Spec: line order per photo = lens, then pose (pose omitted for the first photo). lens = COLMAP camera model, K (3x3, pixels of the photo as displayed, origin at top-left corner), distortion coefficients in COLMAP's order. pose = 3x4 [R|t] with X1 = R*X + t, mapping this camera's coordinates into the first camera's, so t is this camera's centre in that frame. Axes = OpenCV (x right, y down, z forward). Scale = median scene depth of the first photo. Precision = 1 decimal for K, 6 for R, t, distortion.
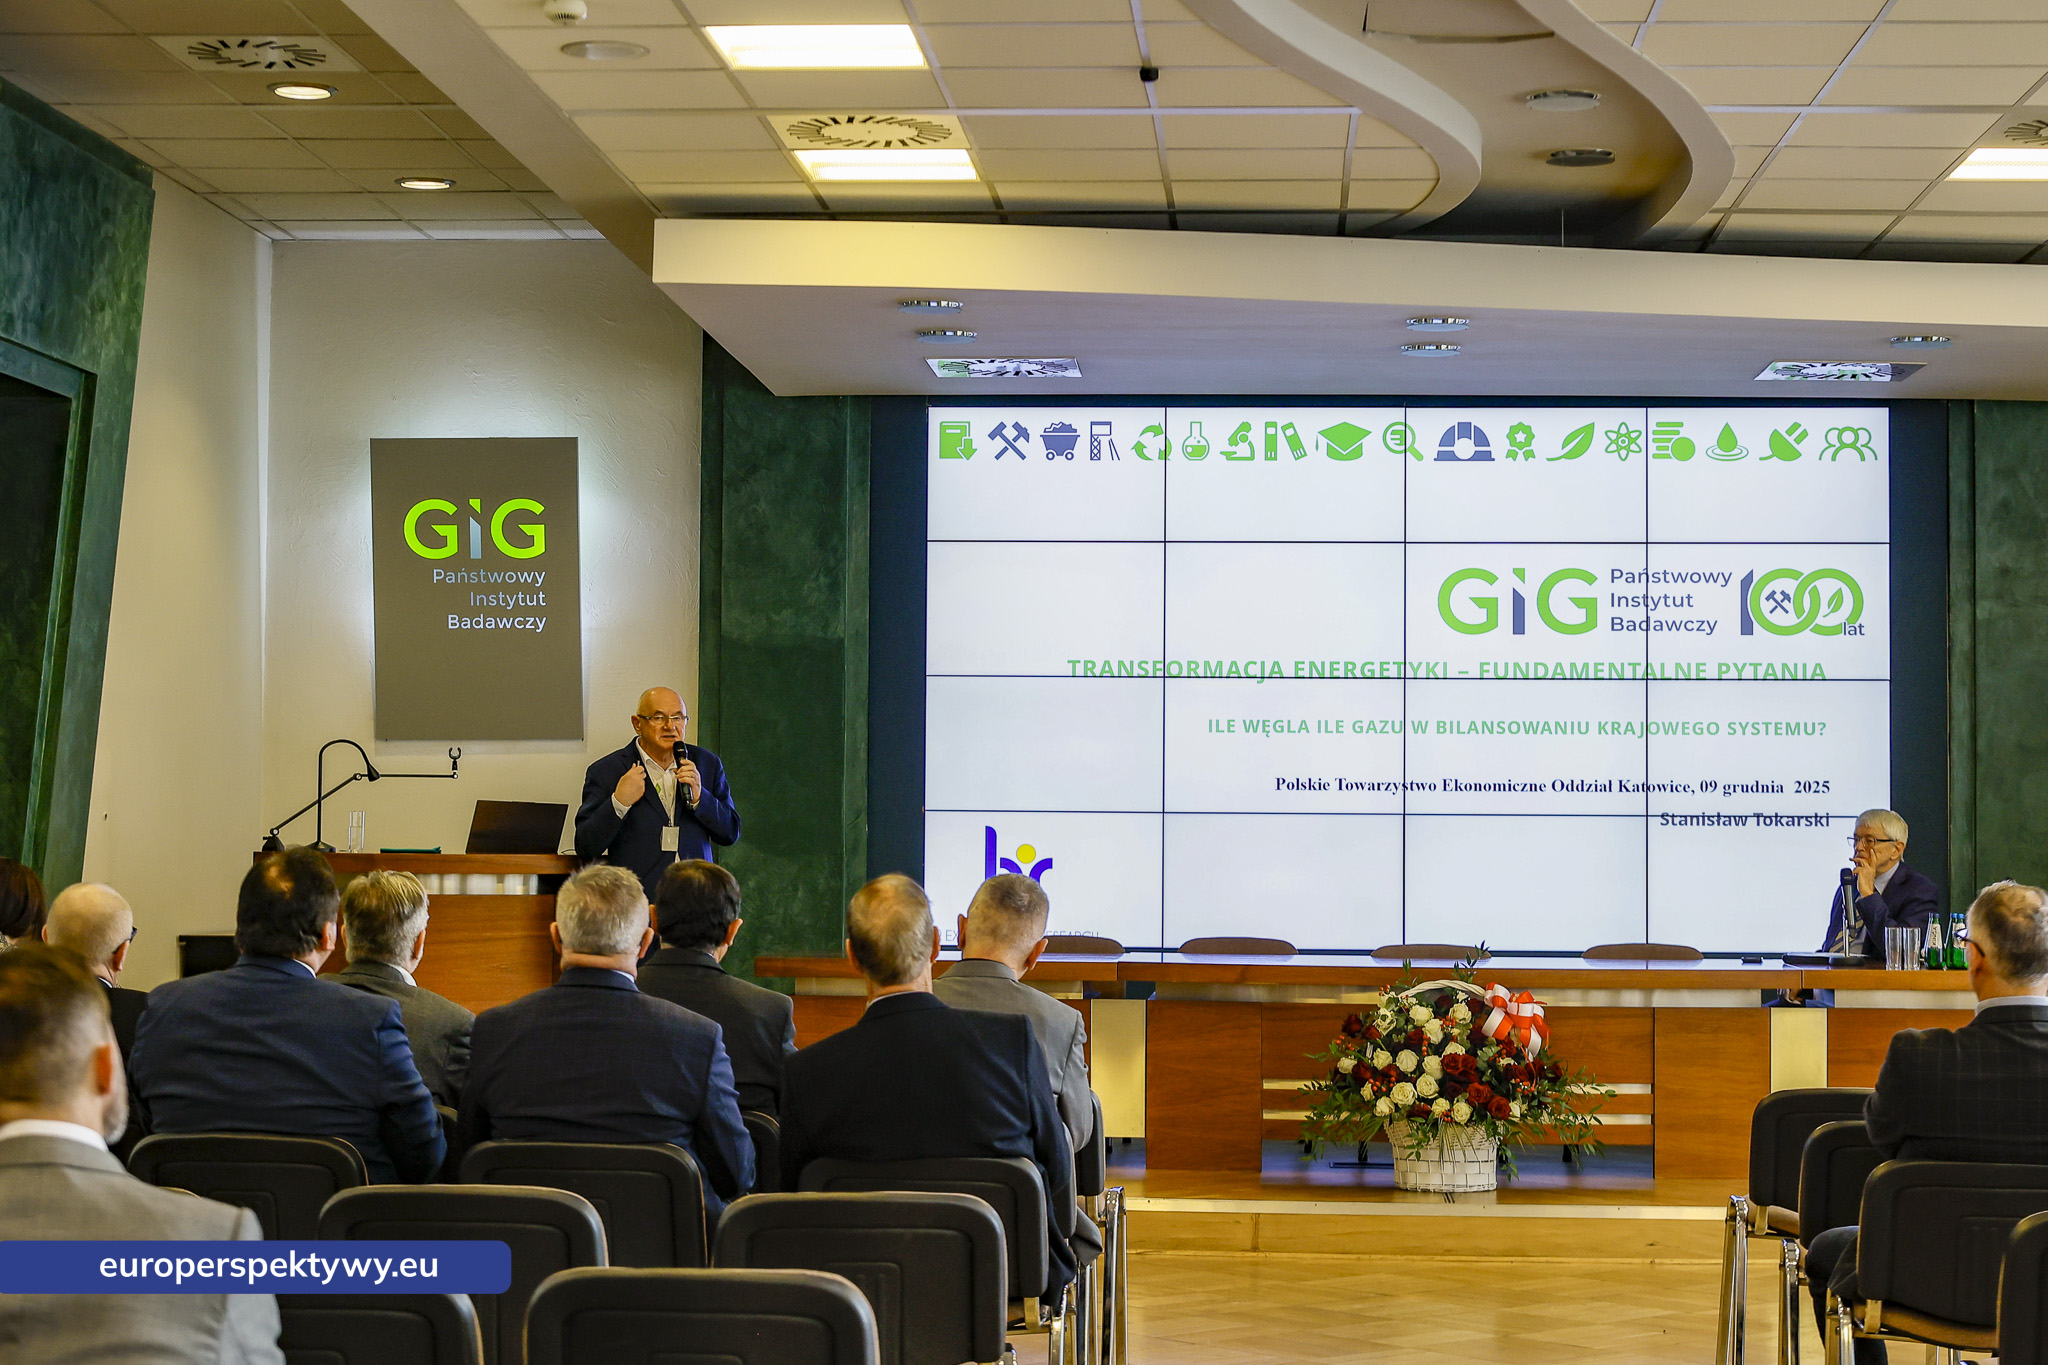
lens RADIAL K [[3692.3, 0, 1024.0], [0, 3692.3, 682.5], [0, 0, 1]] dist [0.016940, 0.000675]
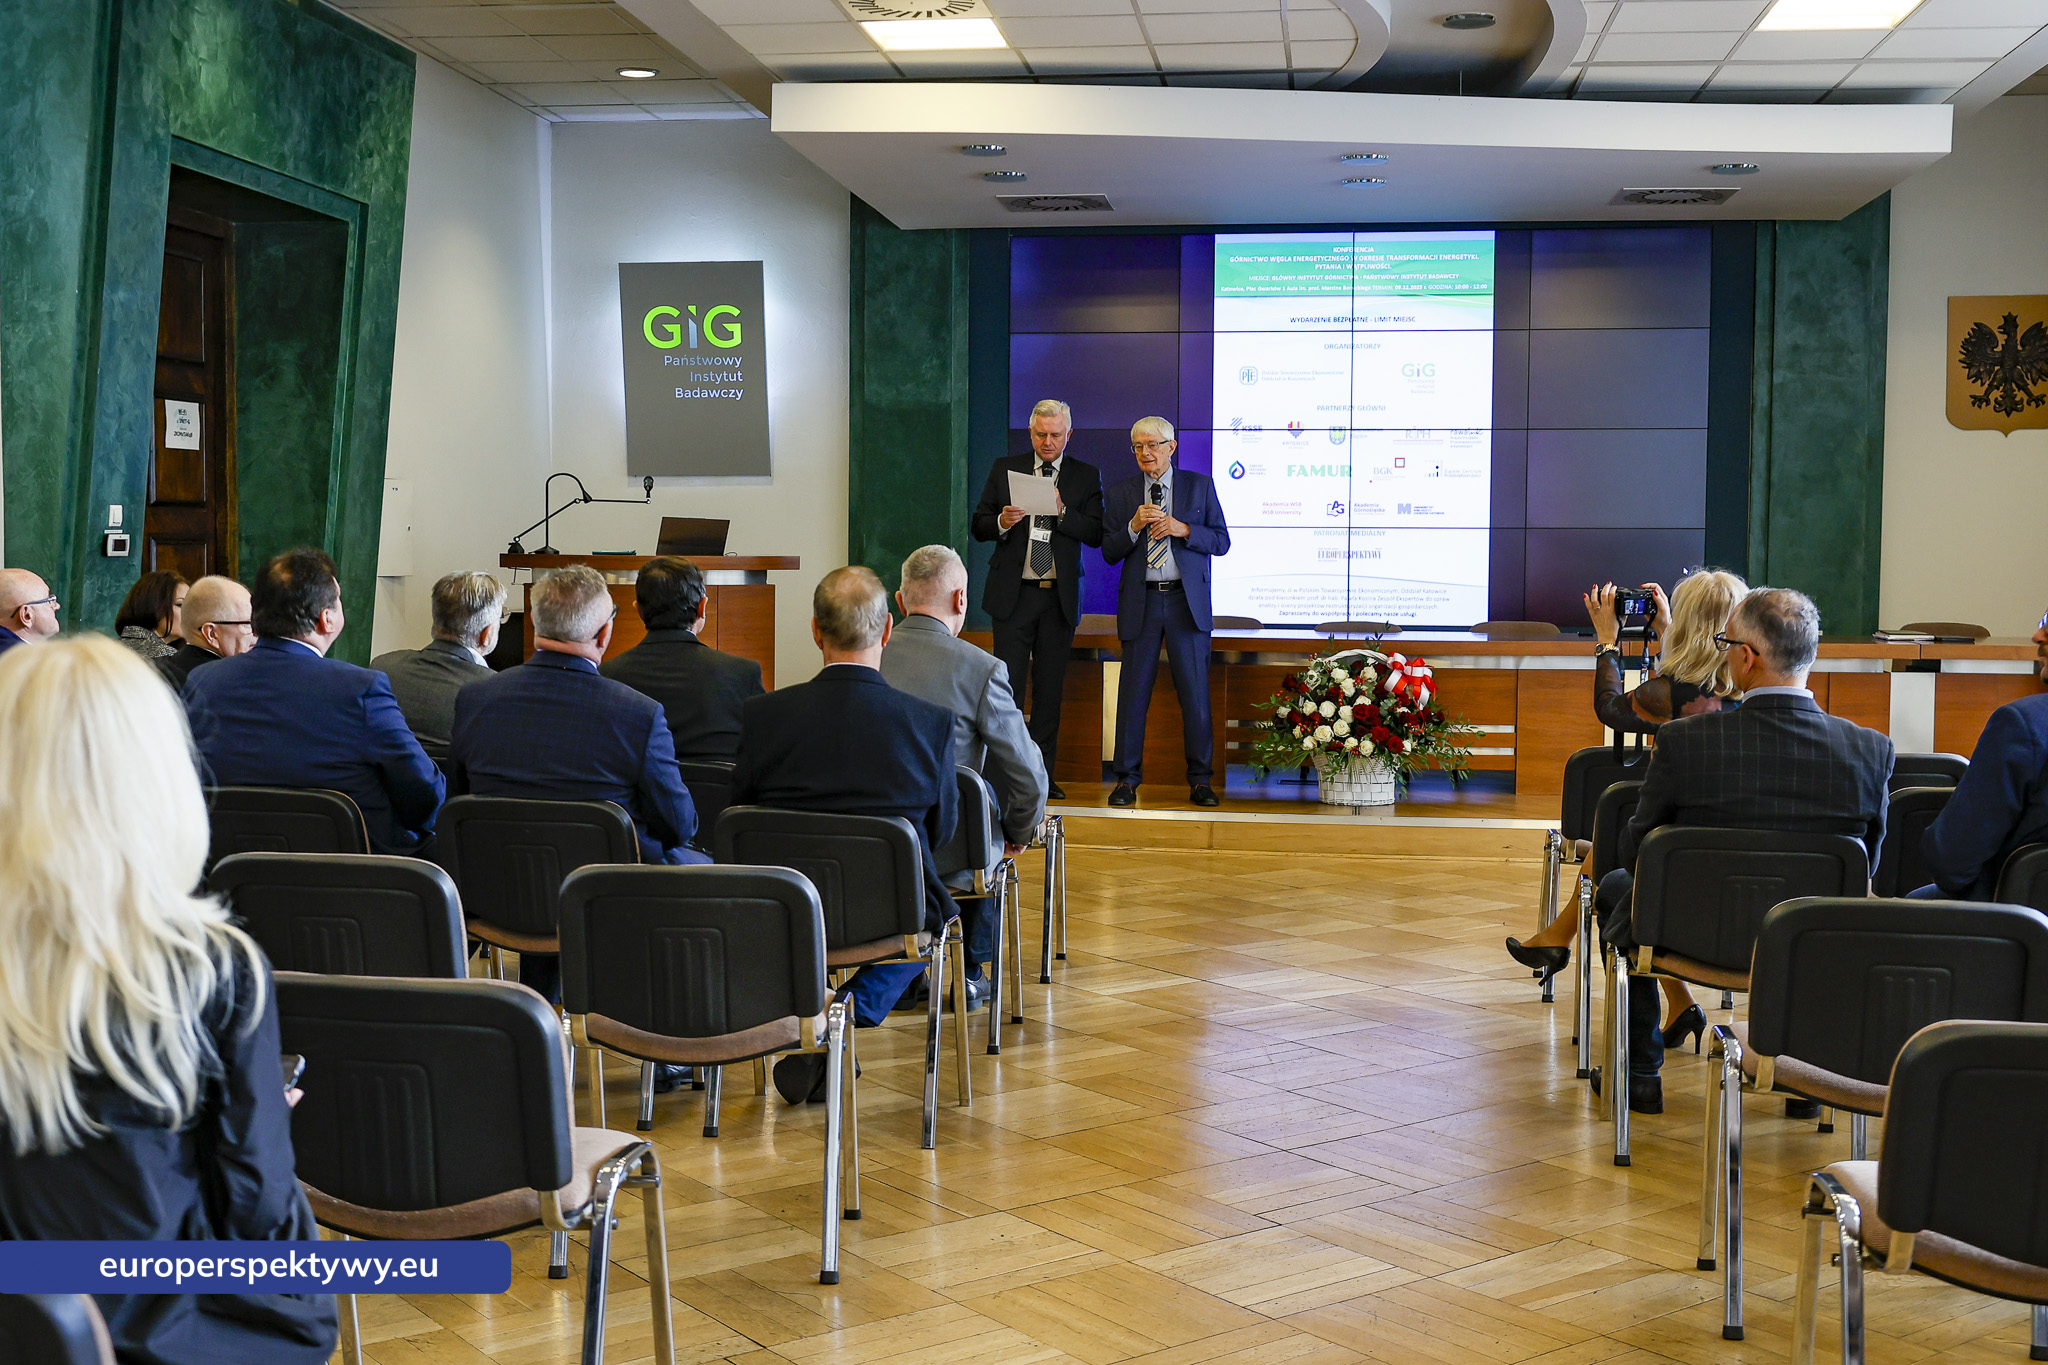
lens RADIAL K [[2200.0, 0, 1021.3], [0, 2200.0, 652.8], [0, 0, 1]] dist [0.015421, 0.005887]
pose [[0.996799, 0.003960, -0.079849, 0.055144], [0.003196, 0.996001, 0.089290, 0.009767], [0.079883, -0.089260, 0.992800, 0.191836]]
